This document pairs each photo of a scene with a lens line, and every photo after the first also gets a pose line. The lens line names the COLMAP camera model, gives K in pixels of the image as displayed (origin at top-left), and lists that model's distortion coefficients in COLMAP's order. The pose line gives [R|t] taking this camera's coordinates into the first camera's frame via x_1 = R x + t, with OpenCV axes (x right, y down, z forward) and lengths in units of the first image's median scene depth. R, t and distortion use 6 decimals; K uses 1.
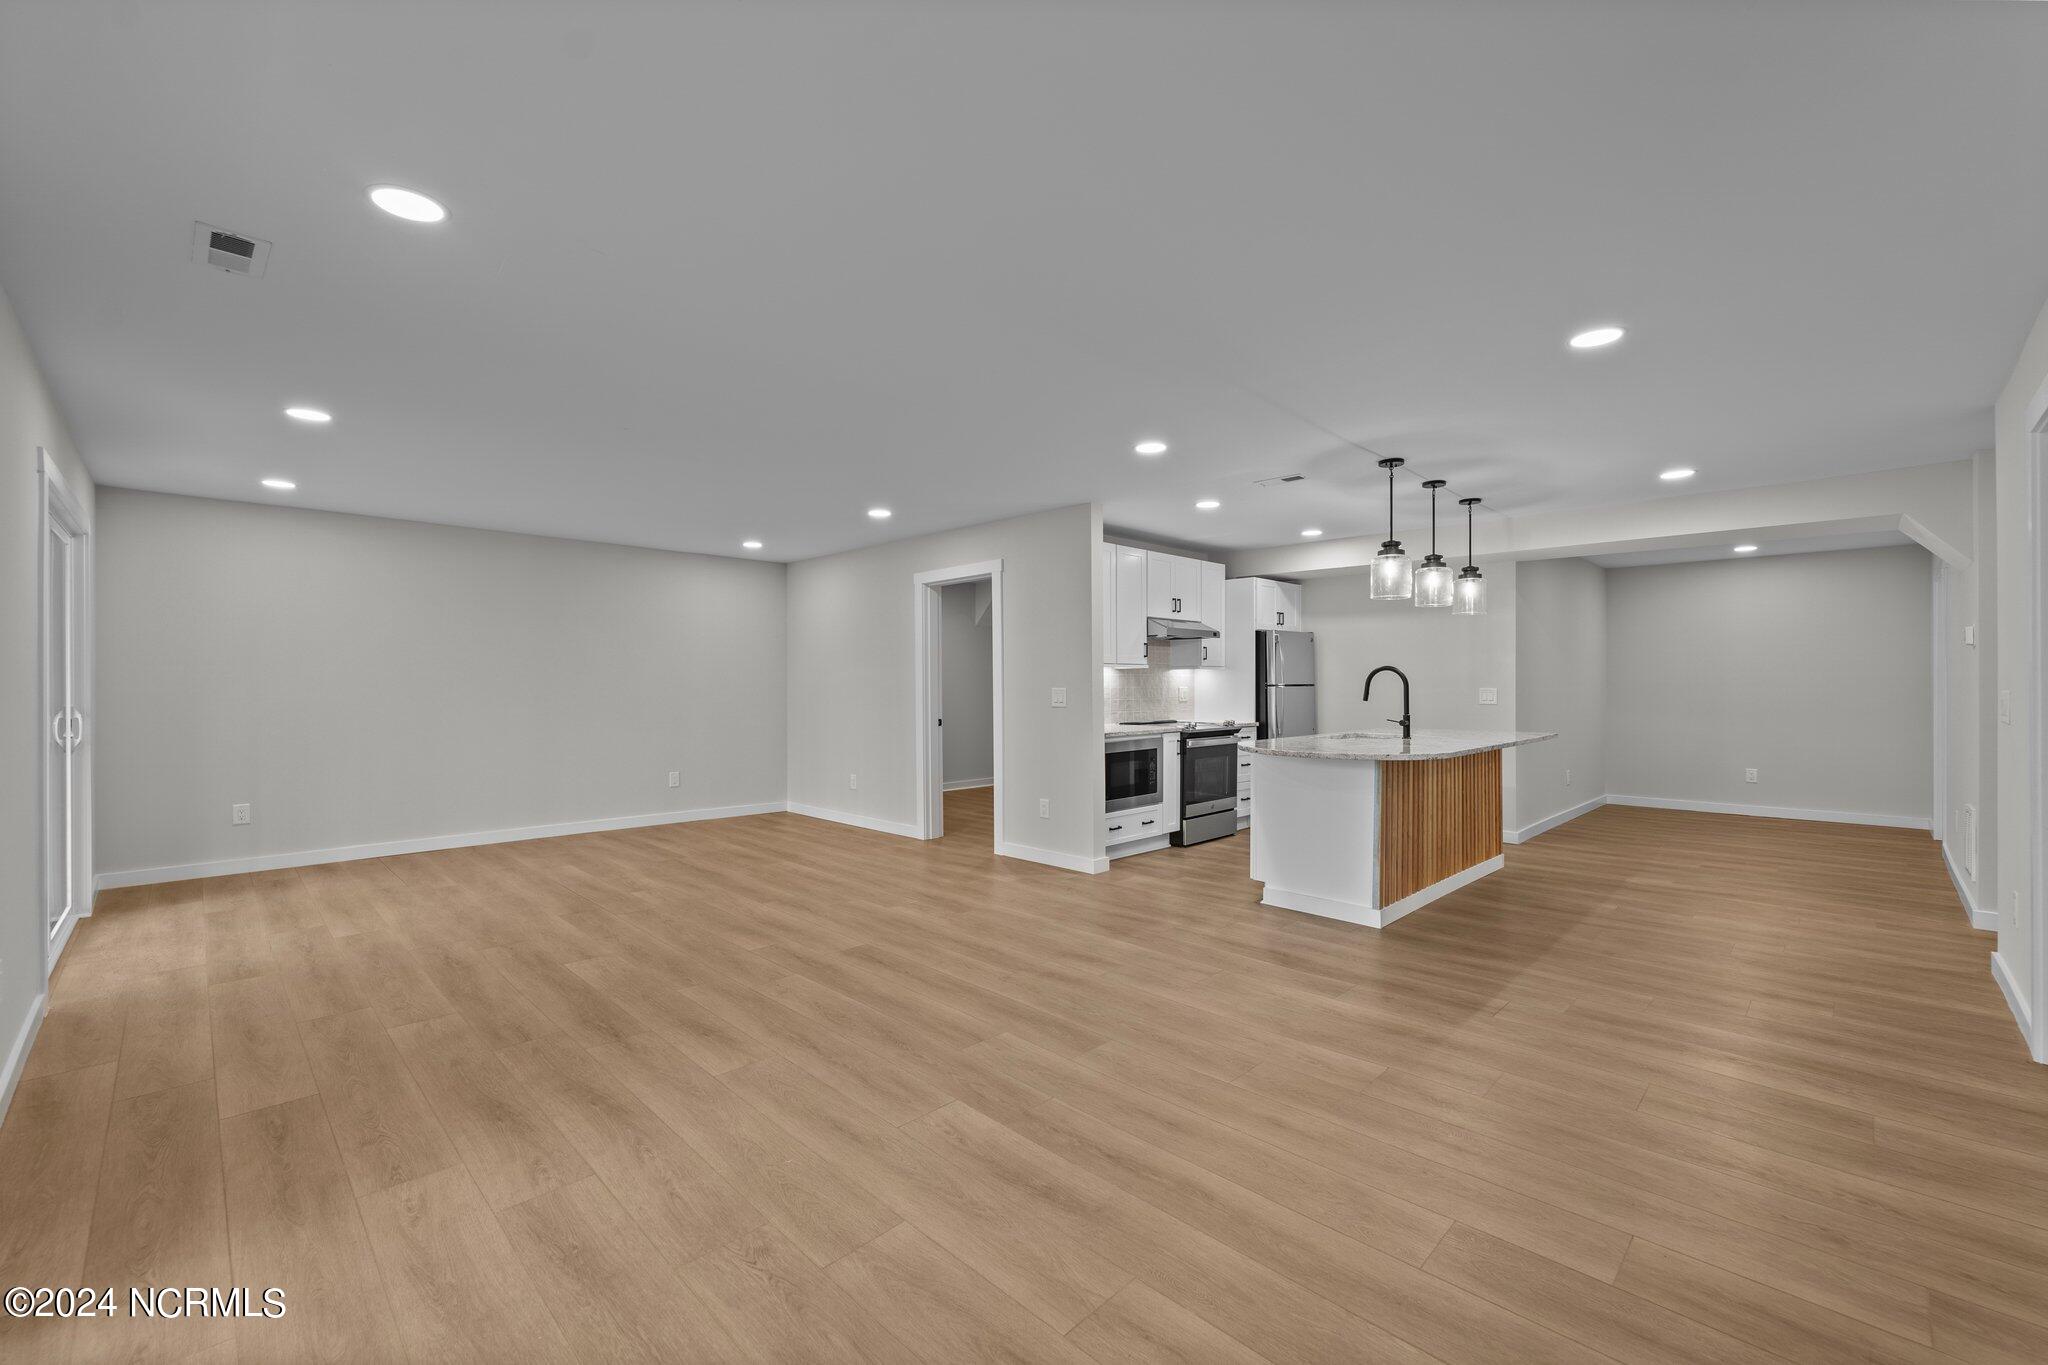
lens RADIAL K [[833.2, 0, 1017.9], [0, 833.2, 663.8], [0, 0, 1]] dist [0.002231, -0.000036]
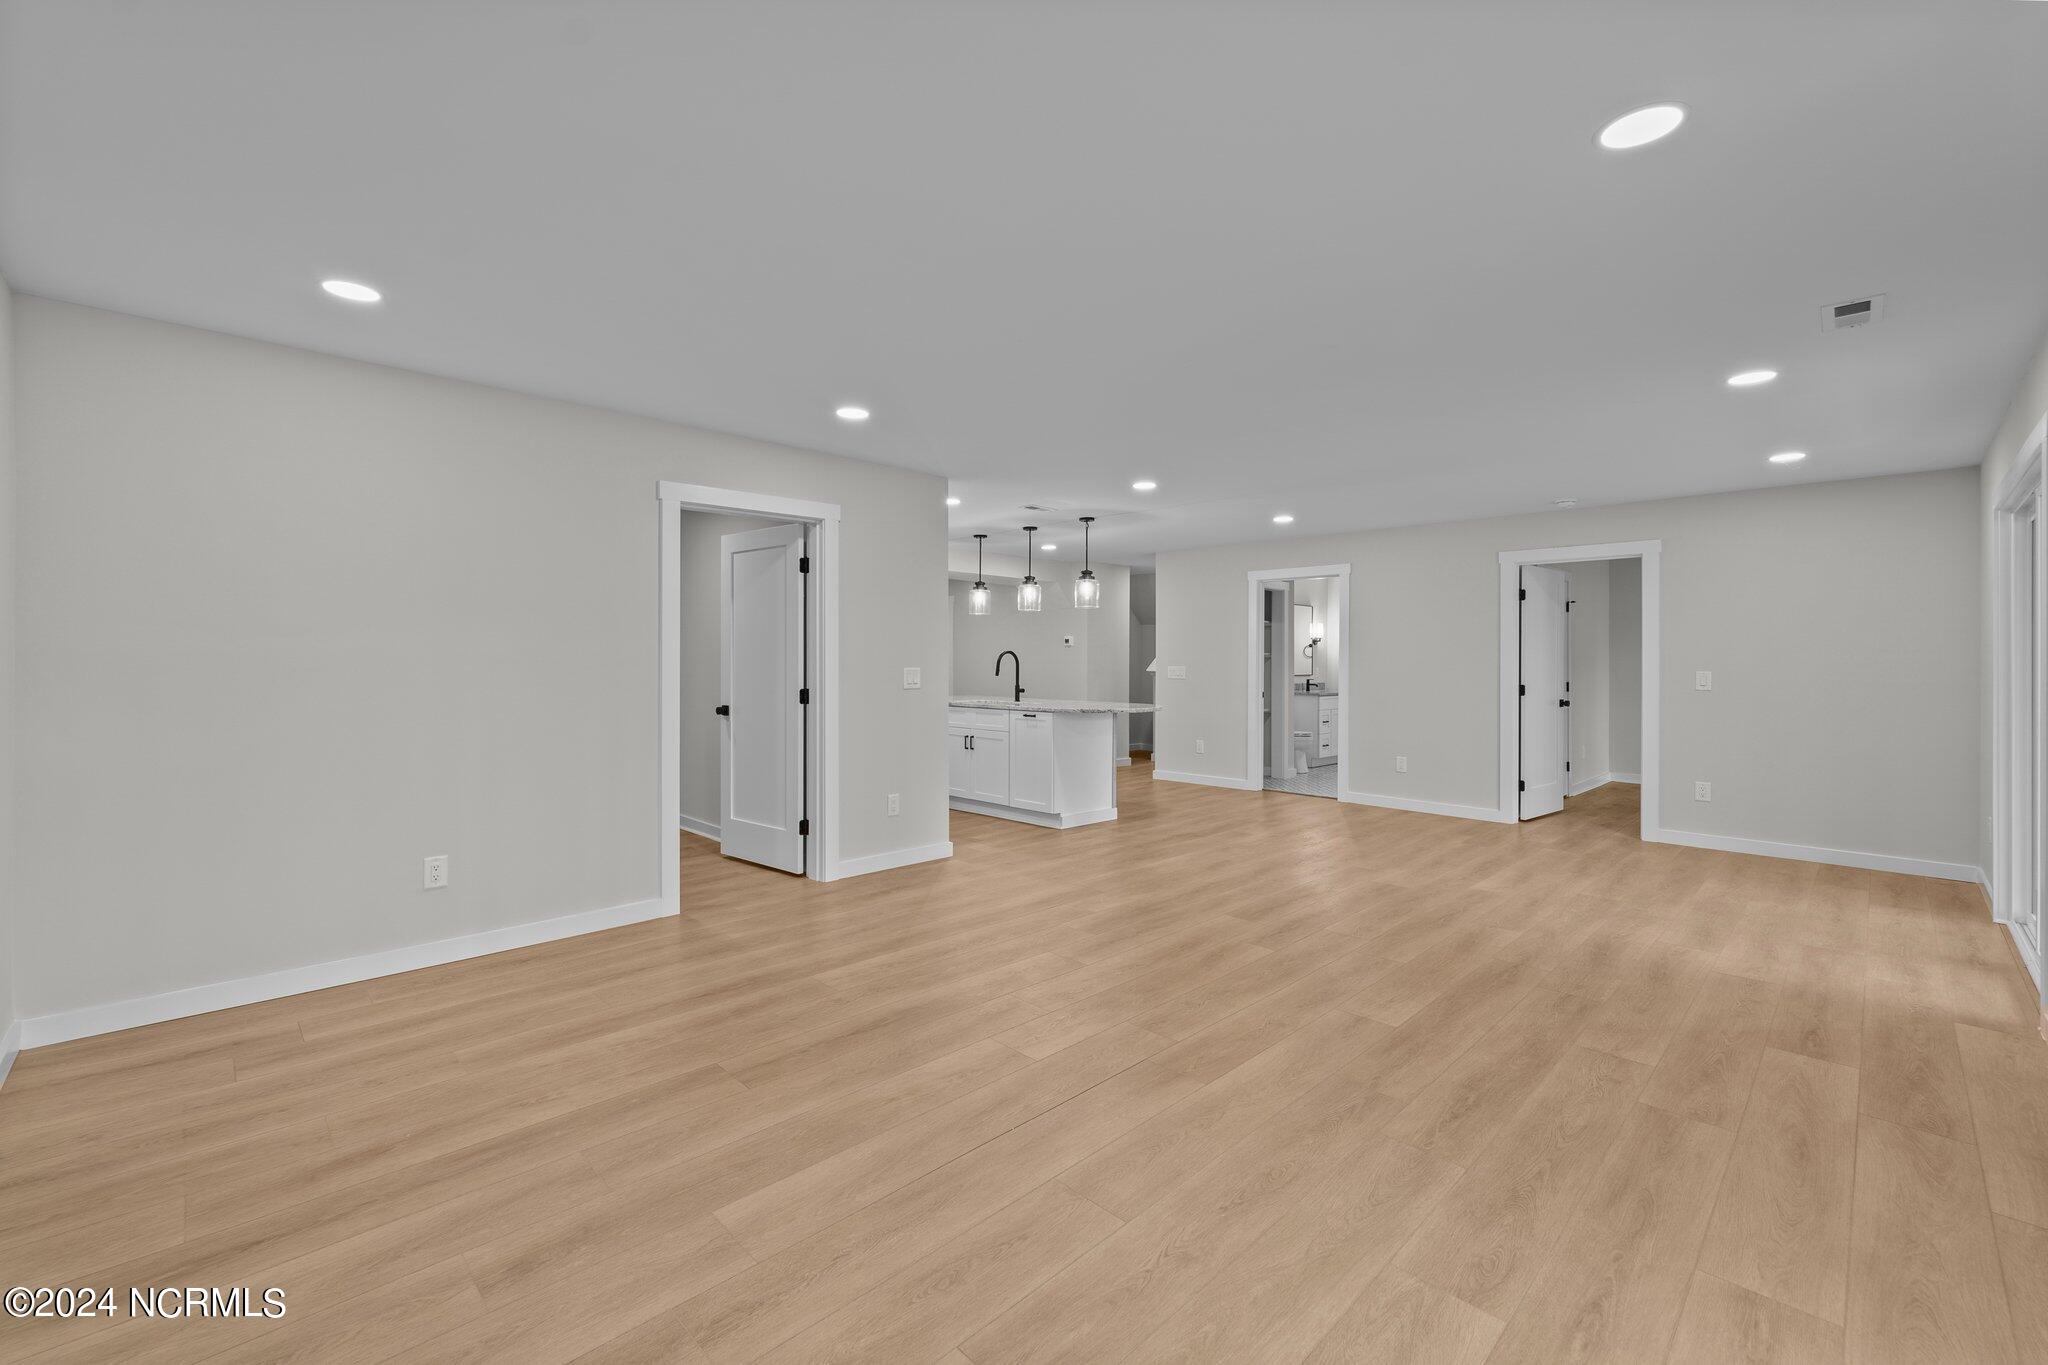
lens RADIAL K [[833.2, 0, 1017.9], [0, 833.2, 663.8], [0, 0, 1]] dist [0.002231, -0.000036]
pose [[0.017326, -0.001848, 0.999848, -1.475245], [-0.030544, 0.999531, 0.002377, 0.032281], [-0.999383, -0.030580, 0.017261, 1.497198]]
